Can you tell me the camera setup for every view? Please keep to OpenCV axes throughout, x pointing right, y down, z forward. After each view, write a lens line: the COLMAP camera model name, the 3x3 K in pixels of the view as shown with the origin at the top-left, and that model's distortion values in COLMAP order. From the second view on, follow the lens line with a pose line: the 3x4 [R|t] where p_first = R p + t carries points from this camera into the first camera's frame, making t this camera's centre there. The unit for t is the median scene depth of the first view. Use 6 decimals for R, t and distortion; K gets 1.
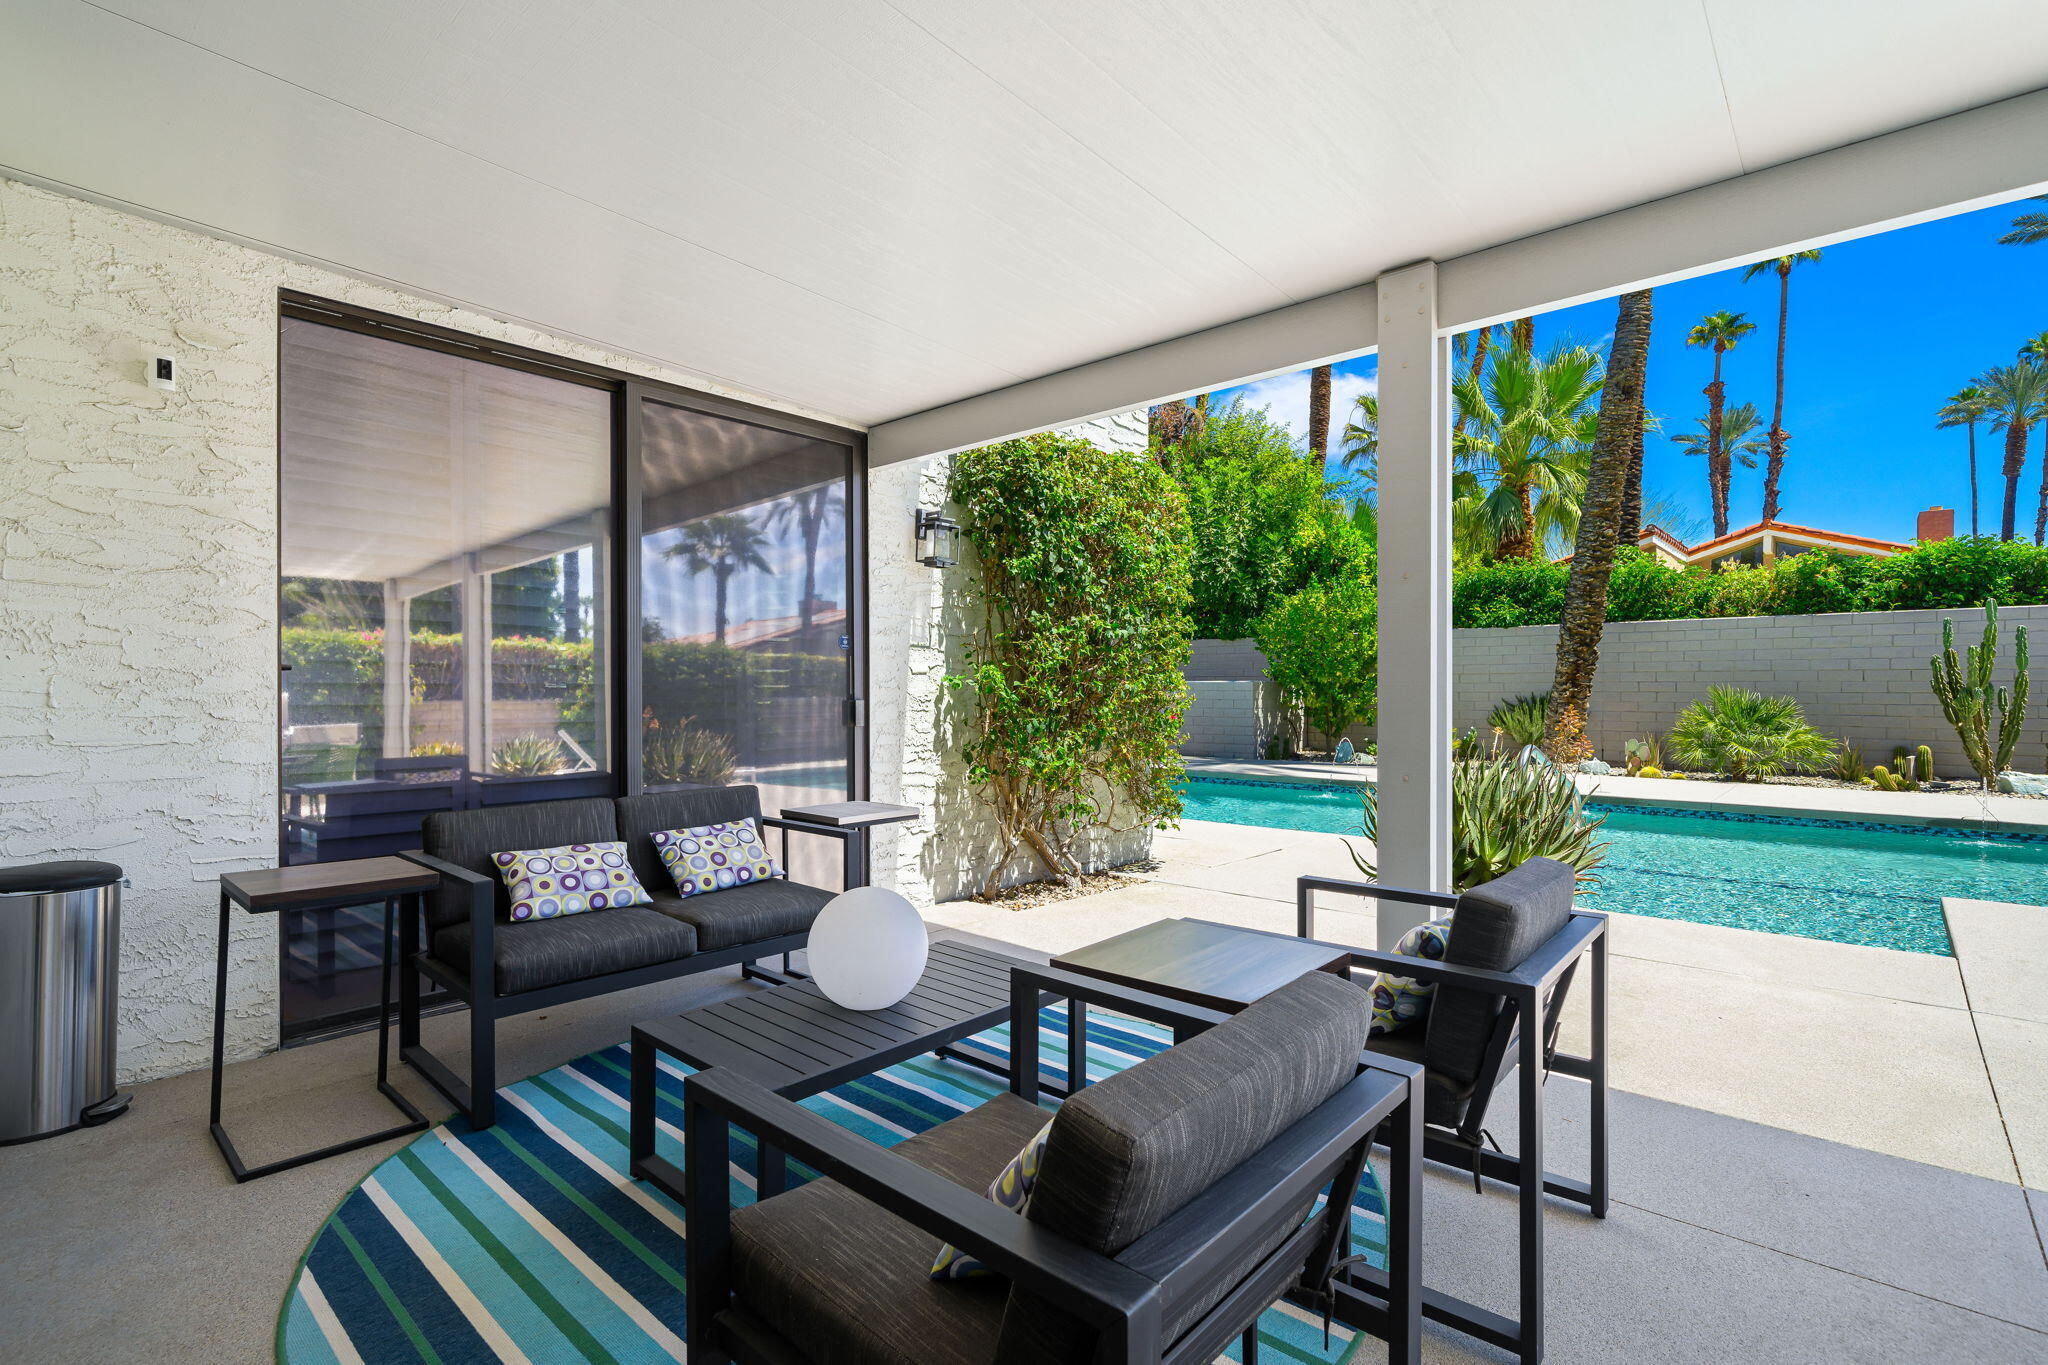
lens RADIAL K [[952.0, 0, 1009.6], [0, 952.0, 688.7], [0, 0, 1]] dist [-0.001444, -0.000535]
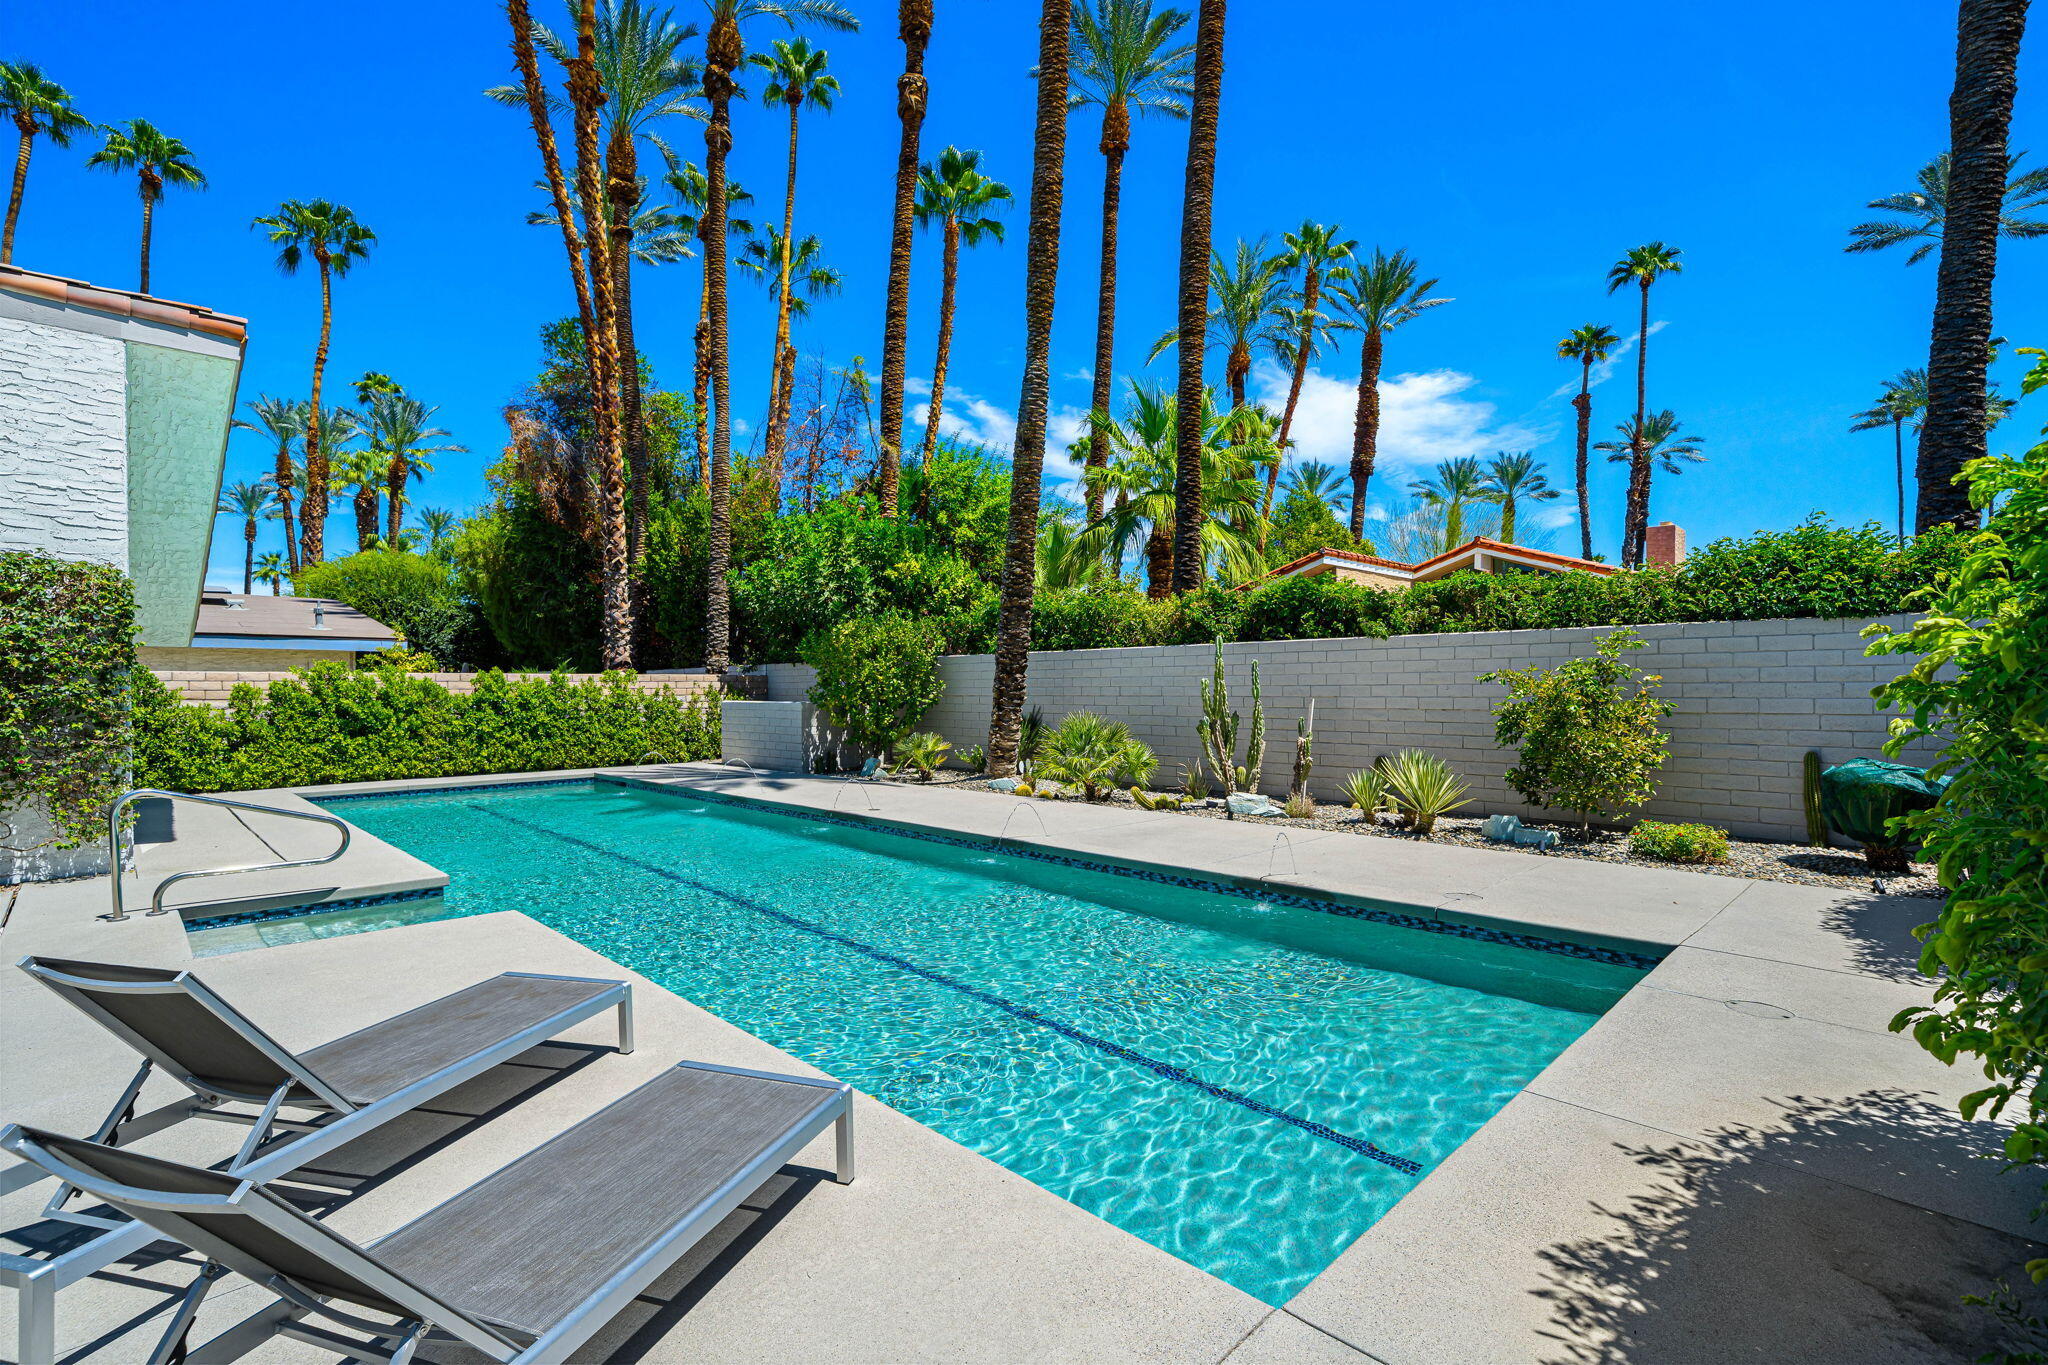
lens RADIAL K [[925.9, 0, 1011.0], [0, 925.9, 683.2], [0, 0, 1]] dist [0.000330, -0.000270]
pose [[0.998348, -0.003304, -0.057356, 0.625278], [0.002840, 0.999962, -0.008182, -0.023071], [0.057381, 0.008006, 0.998320, -0.066334]]
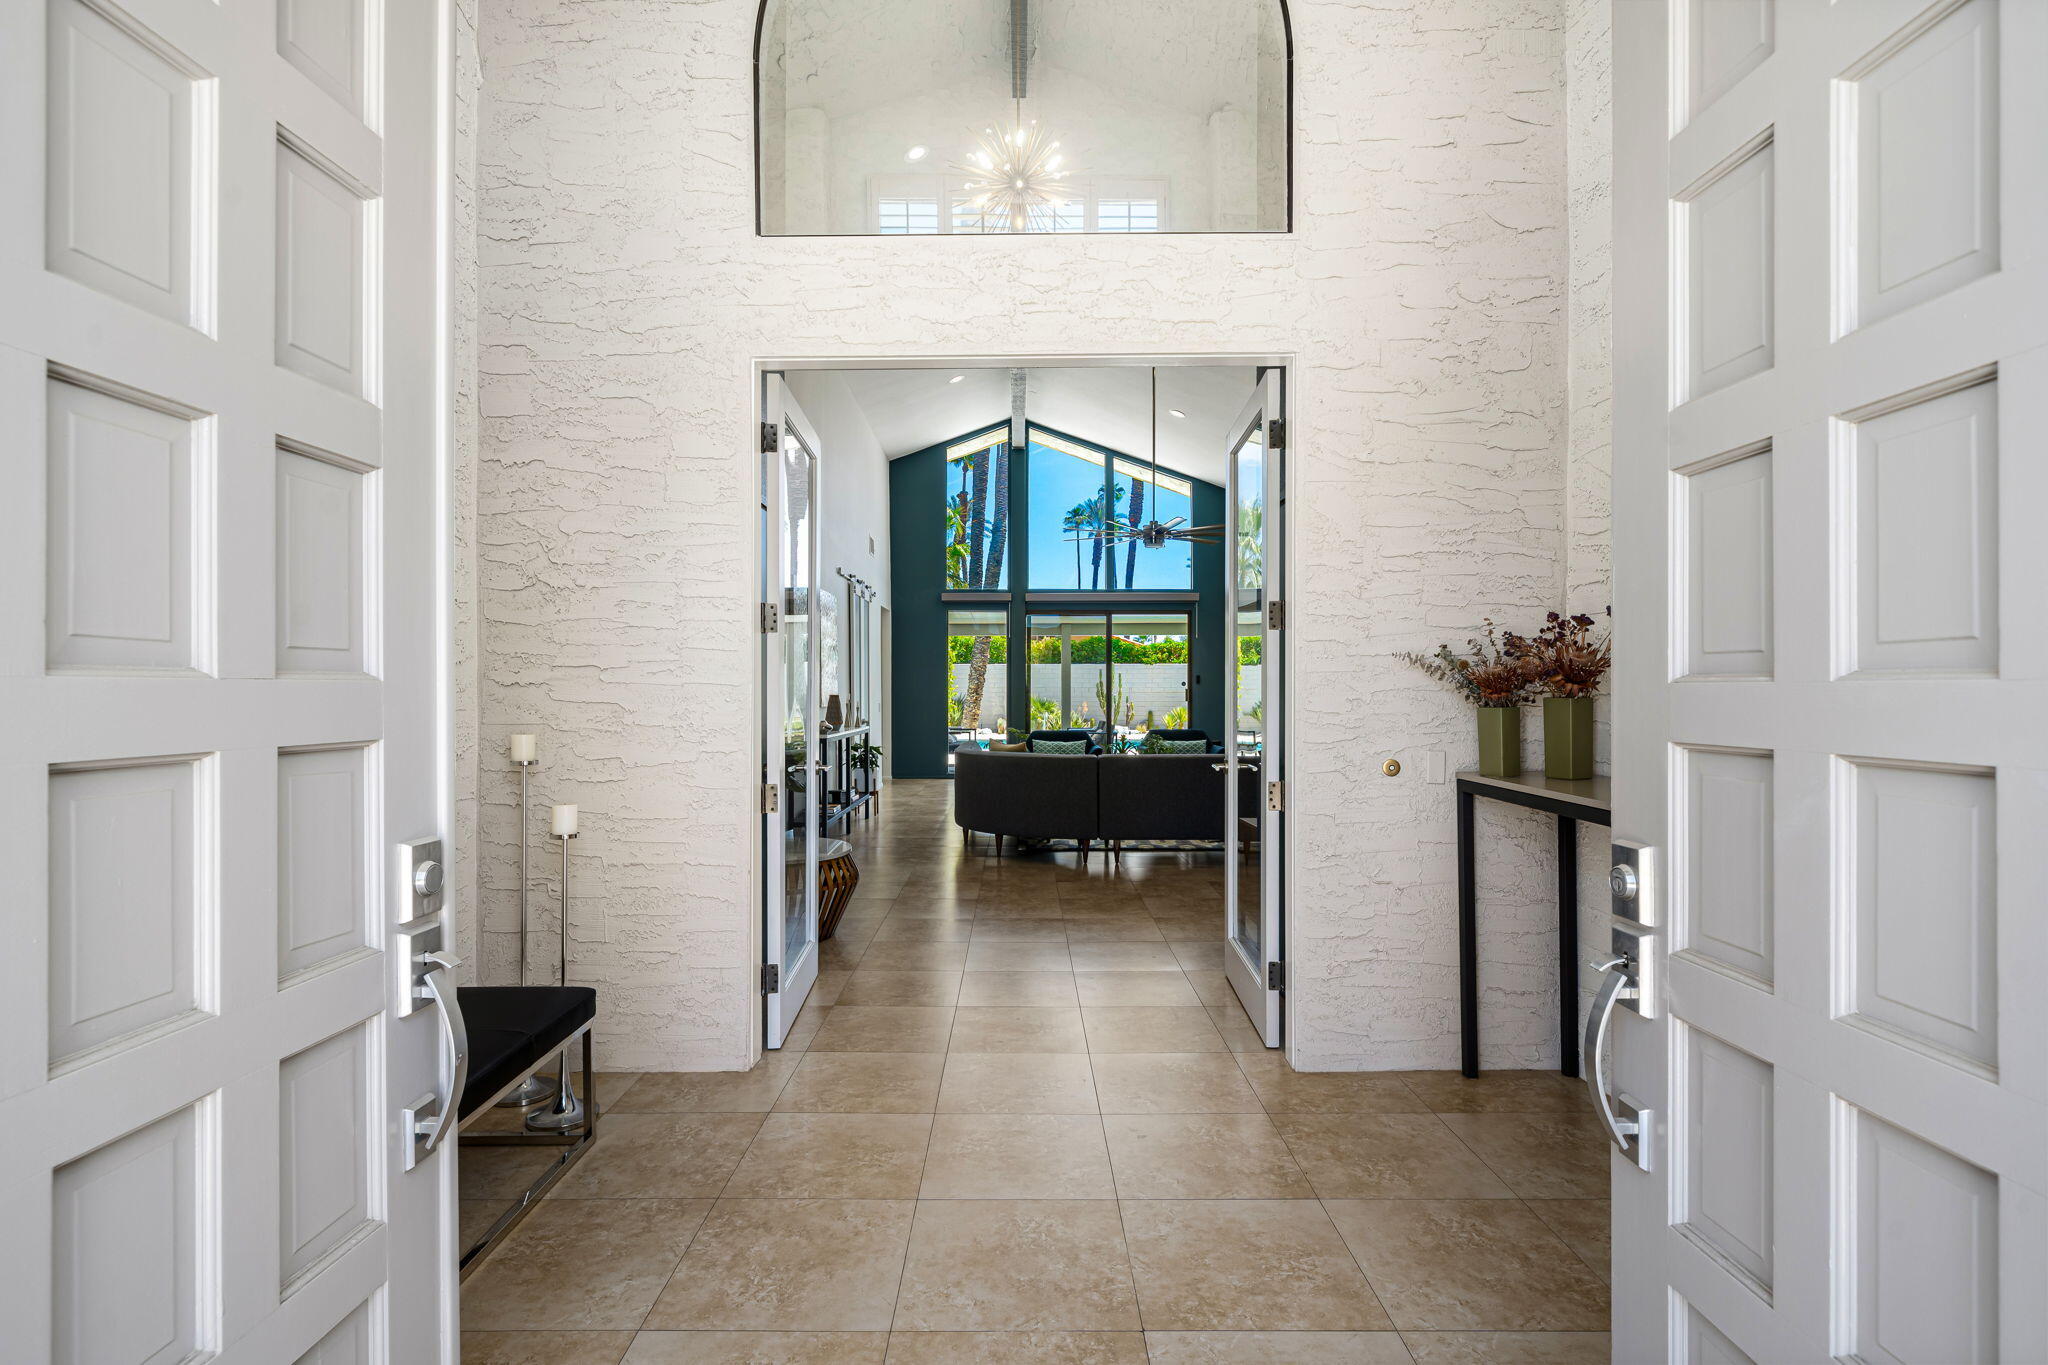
lens RADIAL K [[952.0, 0, 1009.6], [0, 952.0, 688.7], [0, 0, 1]] dist [-0.001444, -0.000535]
pose [[0.743865, 0.003030, 0.668323, -0.720855], [-0.001739, 0.999995, -0.002599, -0.009634], [-0.668328, 0.000771, 0.743866, -0.591507]]
